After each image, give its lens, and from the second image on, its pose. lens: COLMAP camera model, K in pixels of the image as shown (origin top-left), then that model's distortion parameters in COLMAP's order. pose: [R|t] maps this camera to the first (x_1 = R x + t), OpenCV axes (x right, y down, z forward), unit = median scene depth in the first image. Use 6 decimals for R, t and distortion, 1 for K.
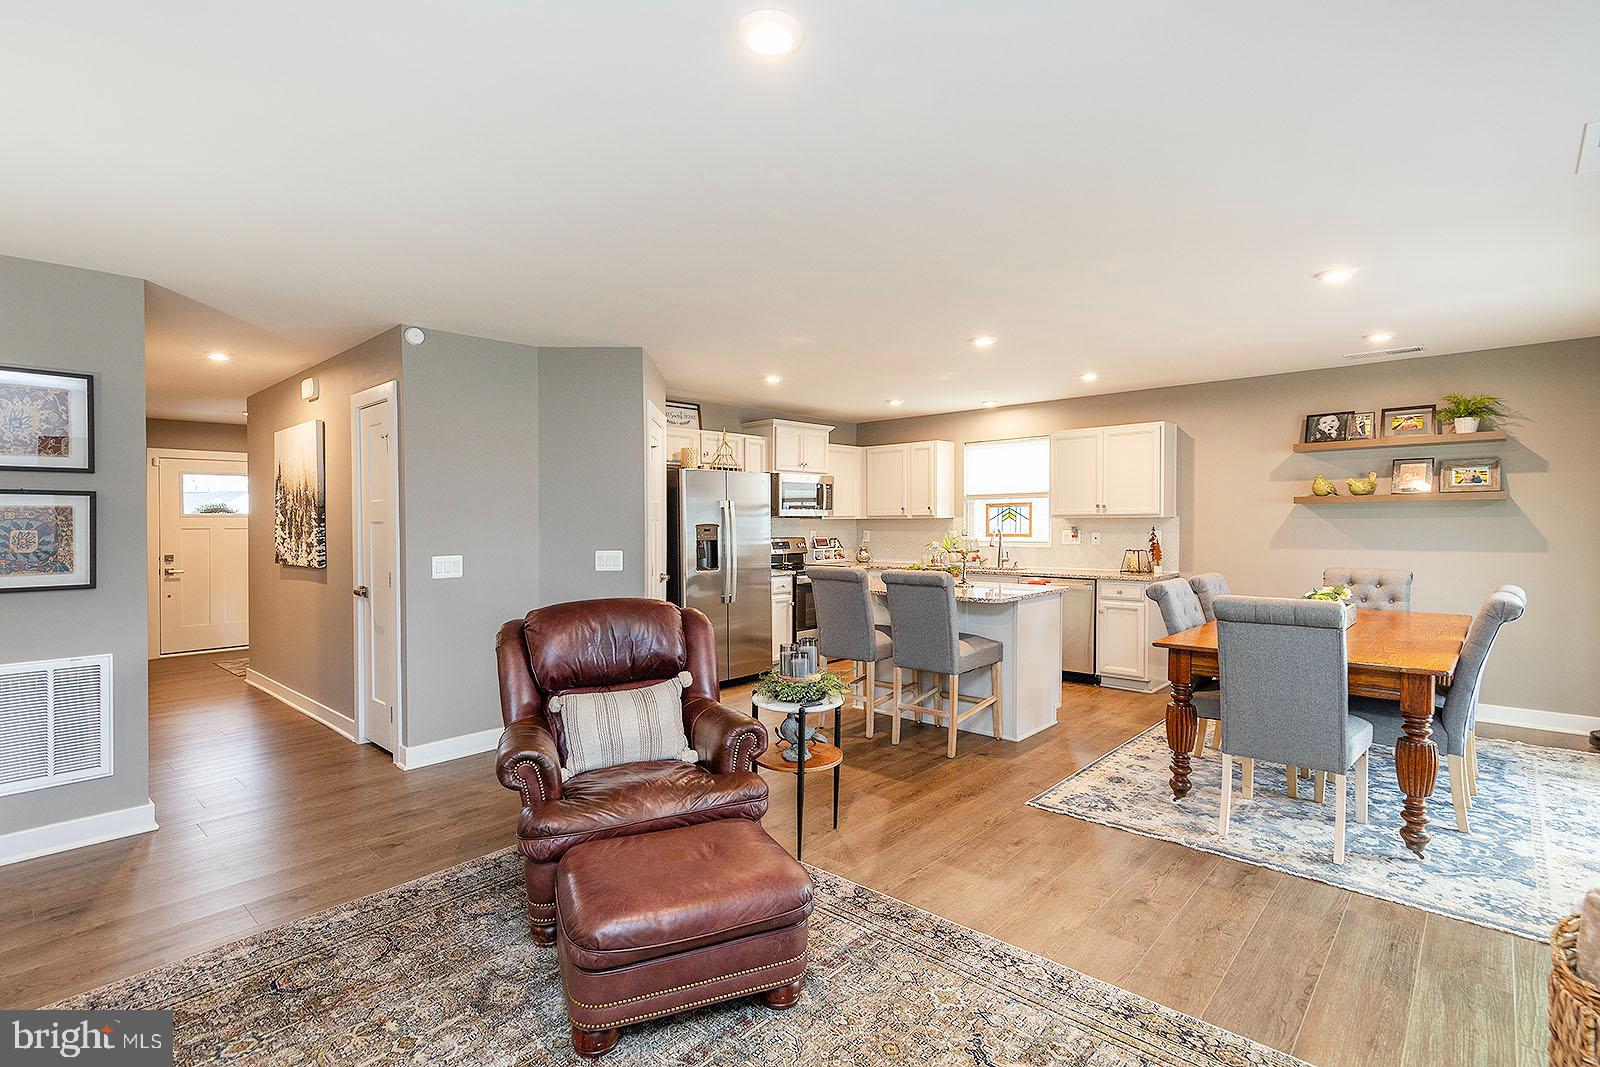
lens RADIAL K [[737.0, 0, 747.1], [0, 737.0, 534.3], [0, 0, 1]] dist [0.004266, -0.001655]
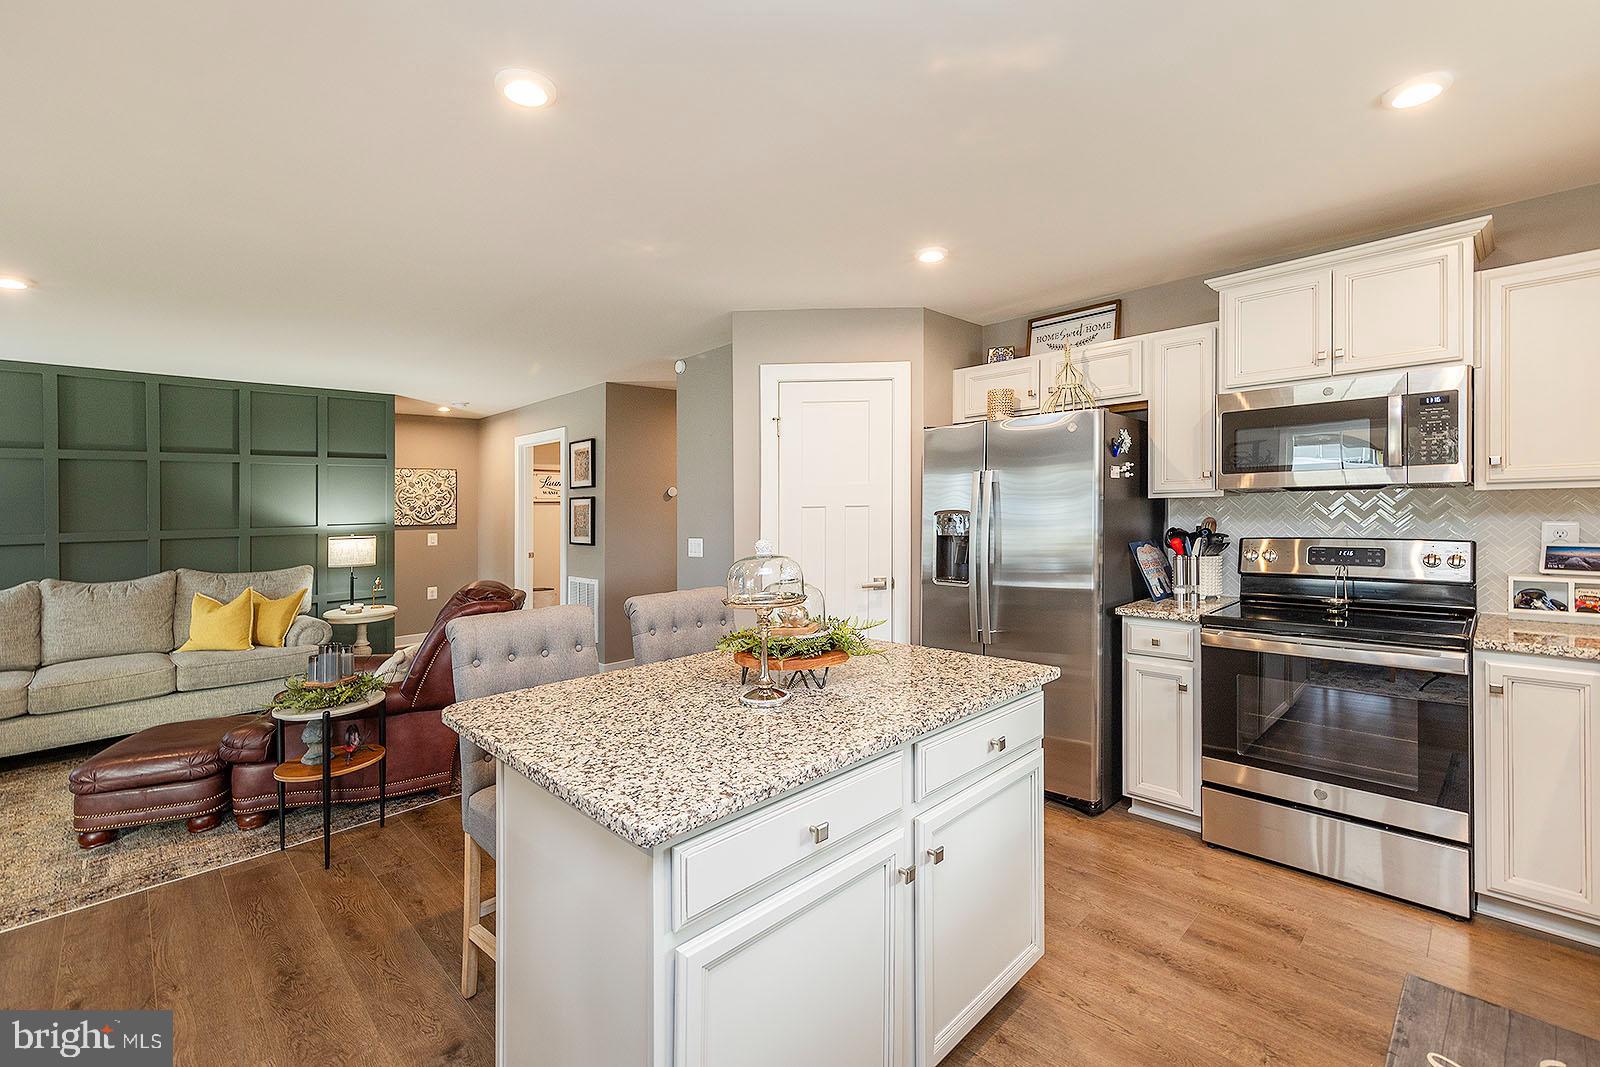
lens RADIAL K [[685.2, 0, 851.8], [0, 685.2, 494.5], [0, 0, 1]] dist [0.011928, -0.003919]
pose [[0.037873, -0.012912, -0.999199, 0.516894], [0.003511, 0.999912, -0.012788, -0.019372], [0.999276, -0.003024, 0.037915, 0.845279]]
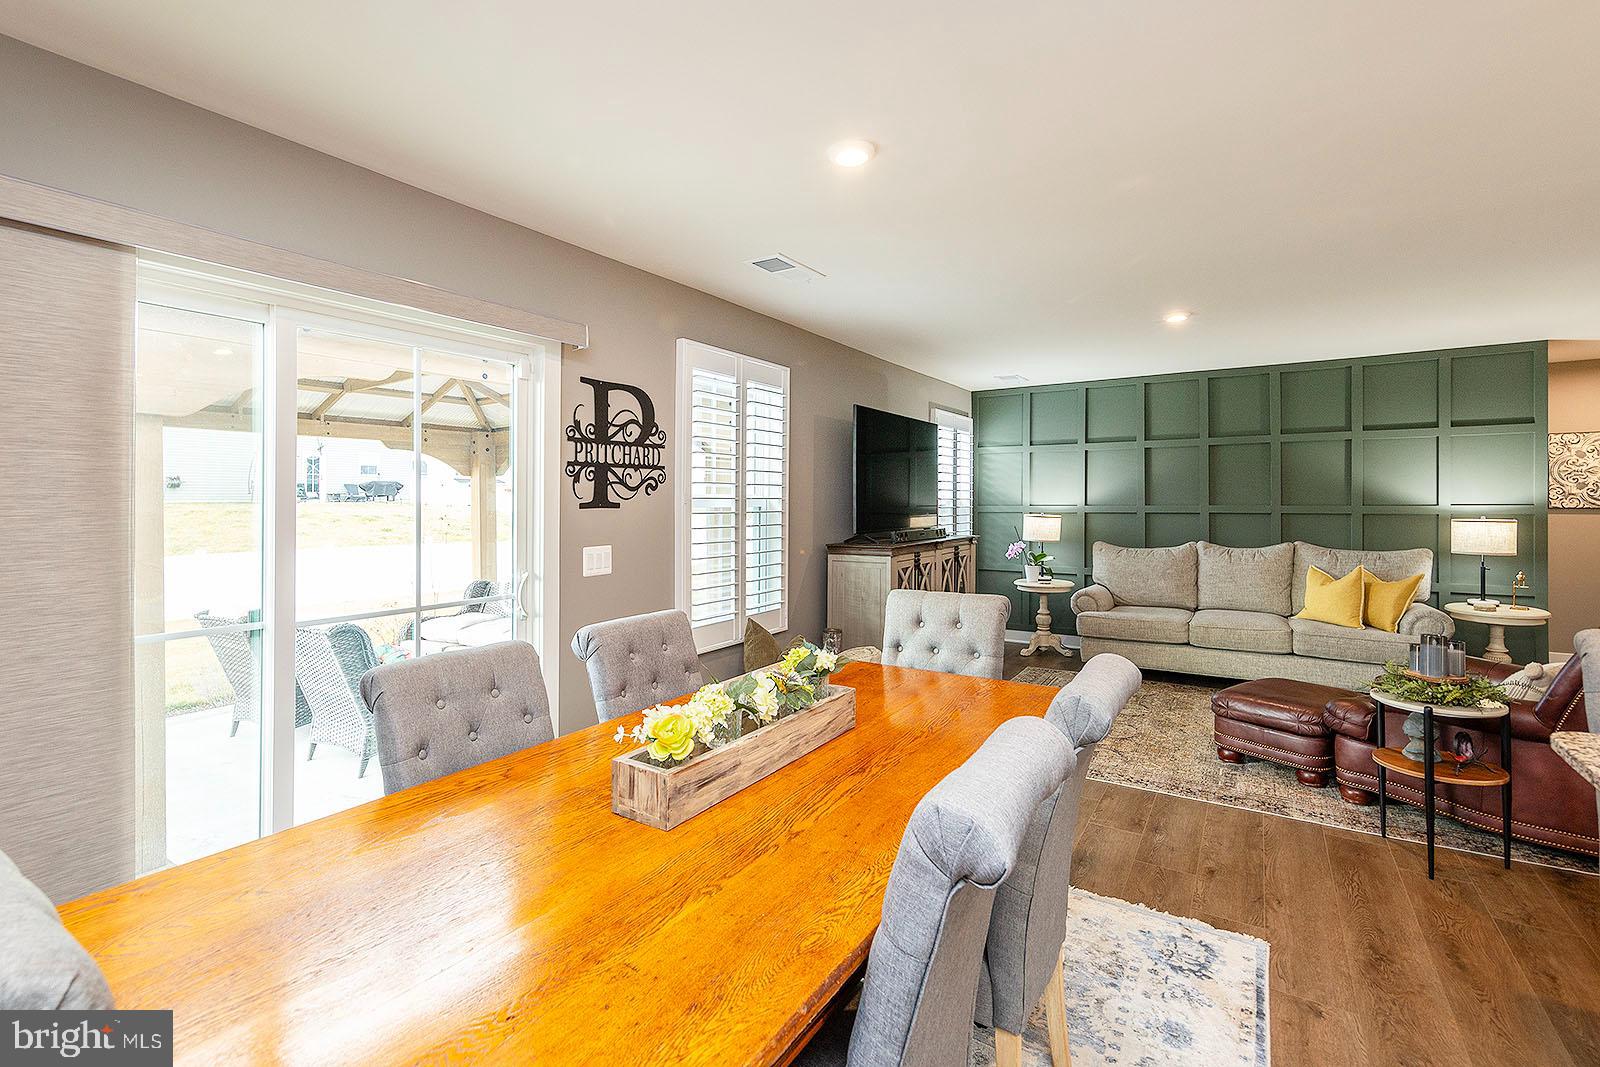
lens RADIAL K [[734.1, 0, 729.7], [0, 734.1, 506.6], [0, 0, 1]] dist [0.004307, 0.000125]
pose [[-0.985341, 0.012253, -0.170158, 0.536108], [0.007737, 0.999601, 0.027178, -0.019744], [0.170423, 0.025463, -0.985042, 0.876633]]
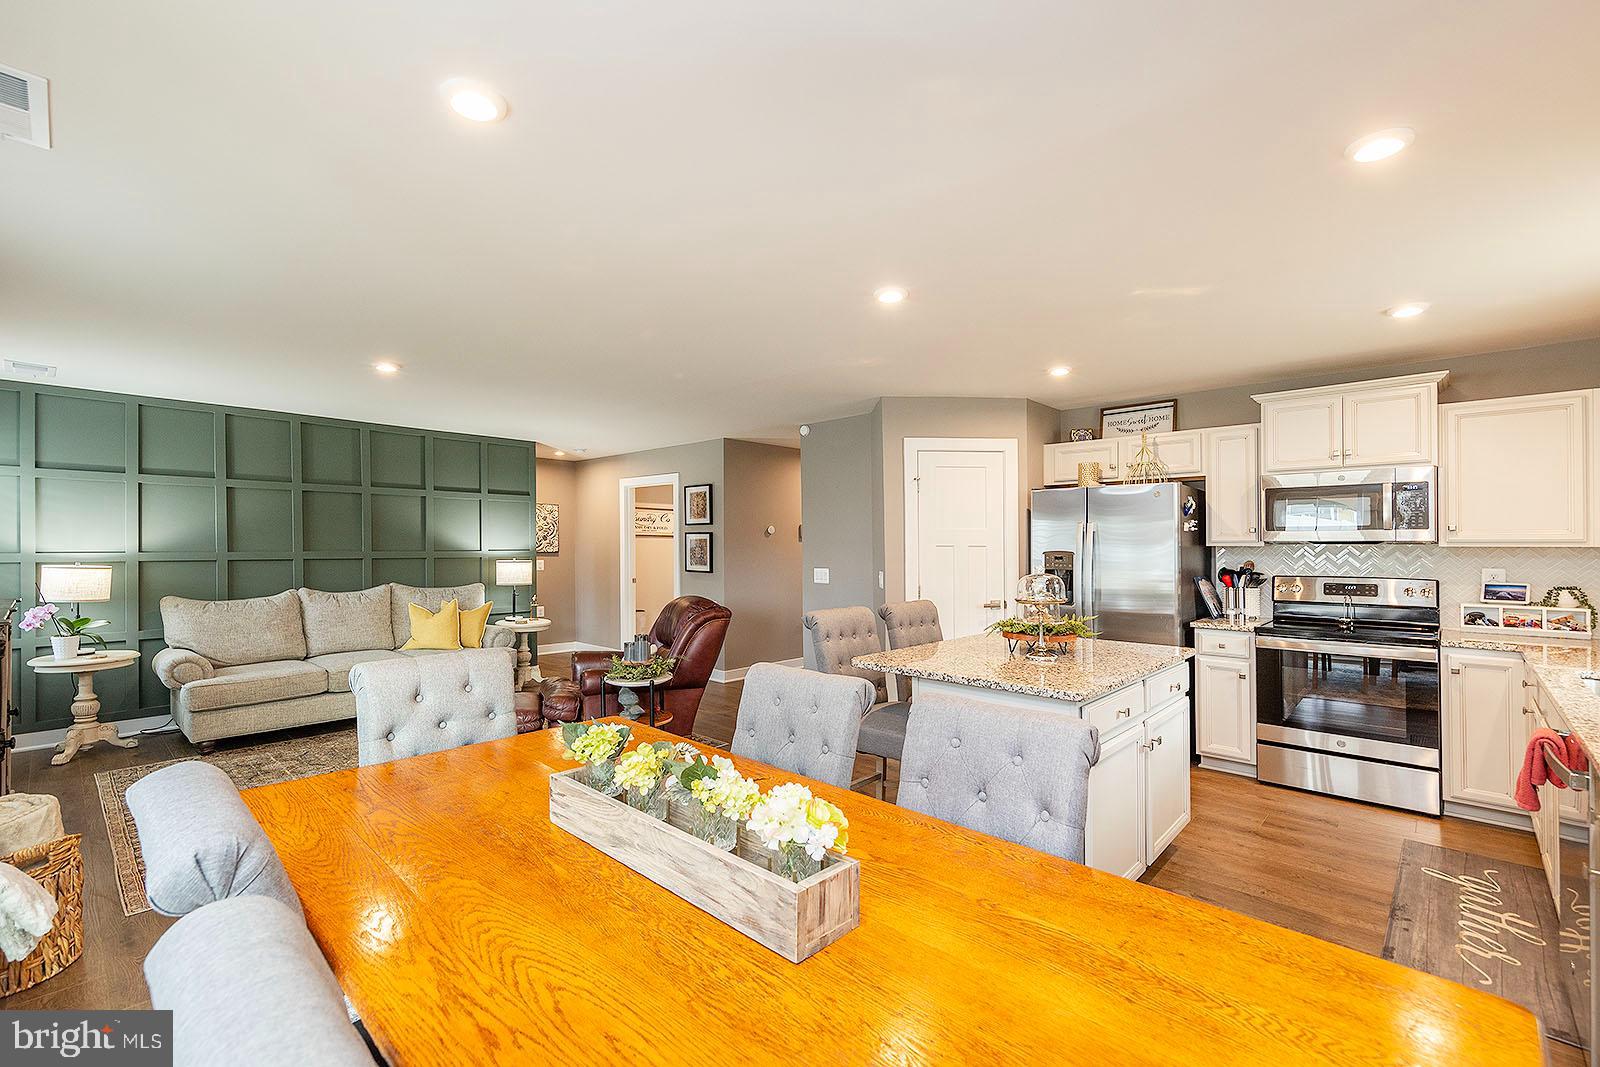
lens RADIAL K [[685.2, 0, 842.1], [0, 685.2, 548.9], [0, 0, 1]] dist [0.011928, -0.003919]
pose [[0.077055, 0.012696, -0.996946, 0.701526], [-0.022928, 0.999677, 0.010959, -0.019510], [0.996763, 0.022014, 0.077321, 0.652541]]
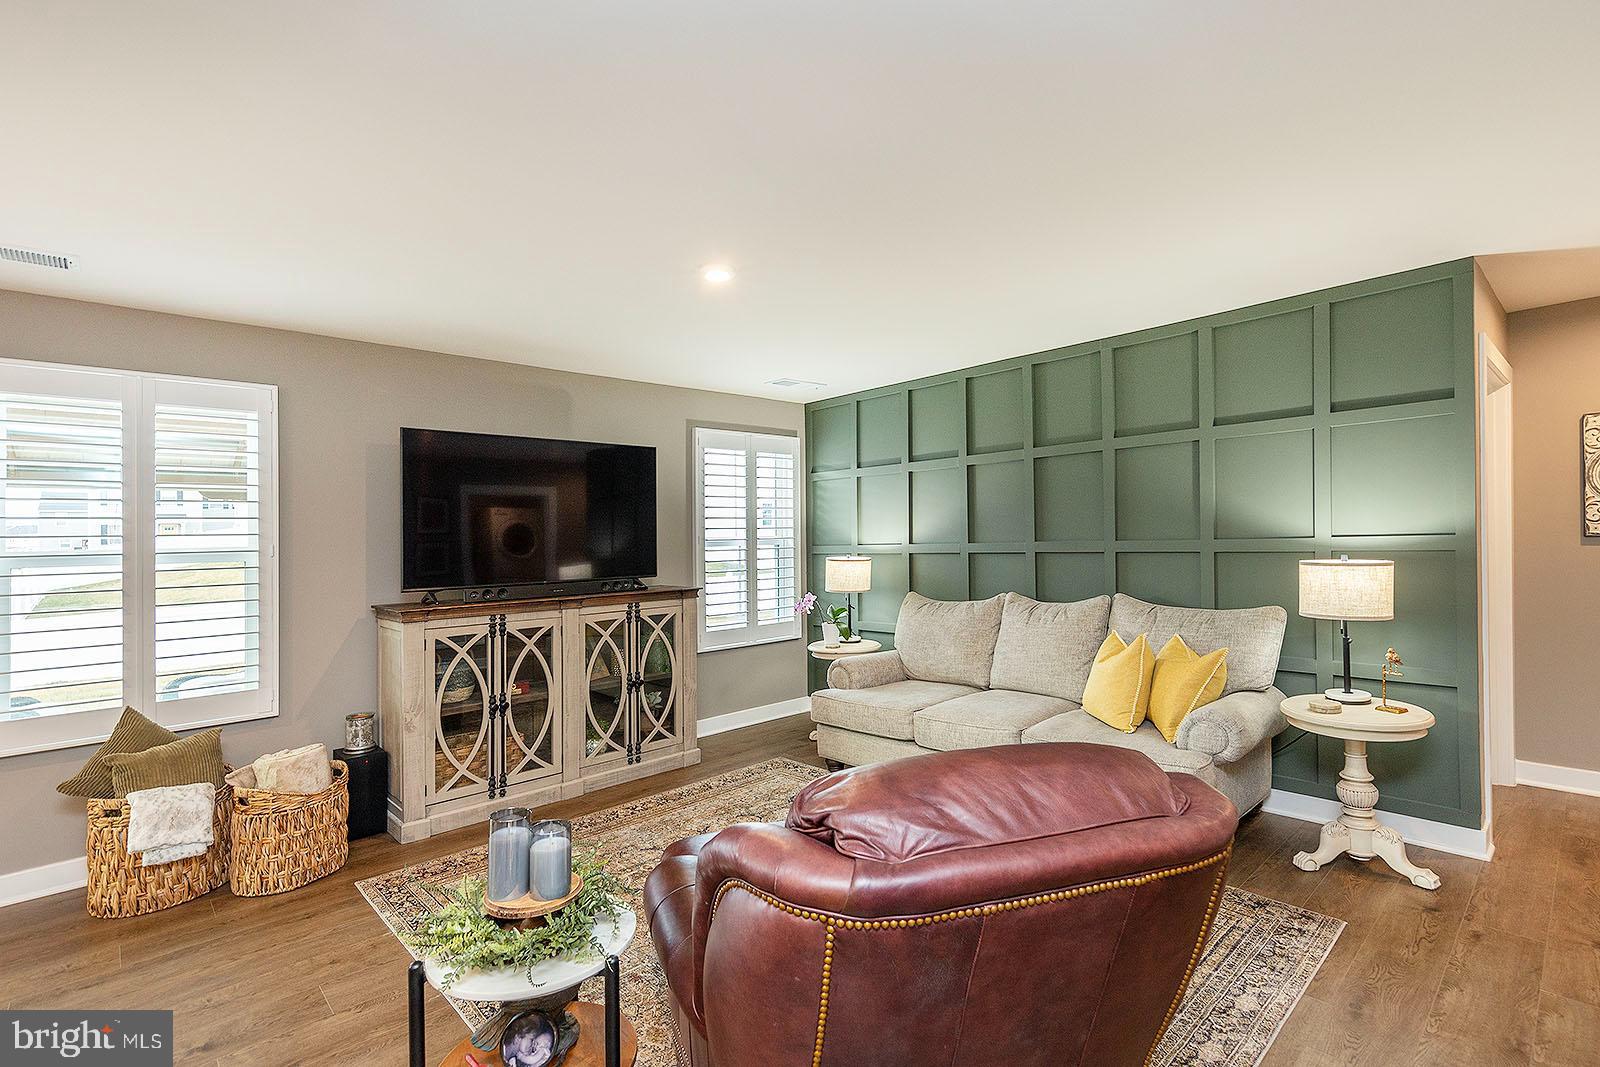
lens RADIAL K [[737.0, 0, 783.5], [0, 737.0, 546.7], [0, 0, 1]] dist [0.004266, -0.001655]
pose [[-0.998449, 0.032246, 0.045381, -0.061934], [0.033562, 0.999029, 0.028559, -0.013434], [-0.044416, 0.030037, -0.998561, 0.732498]]
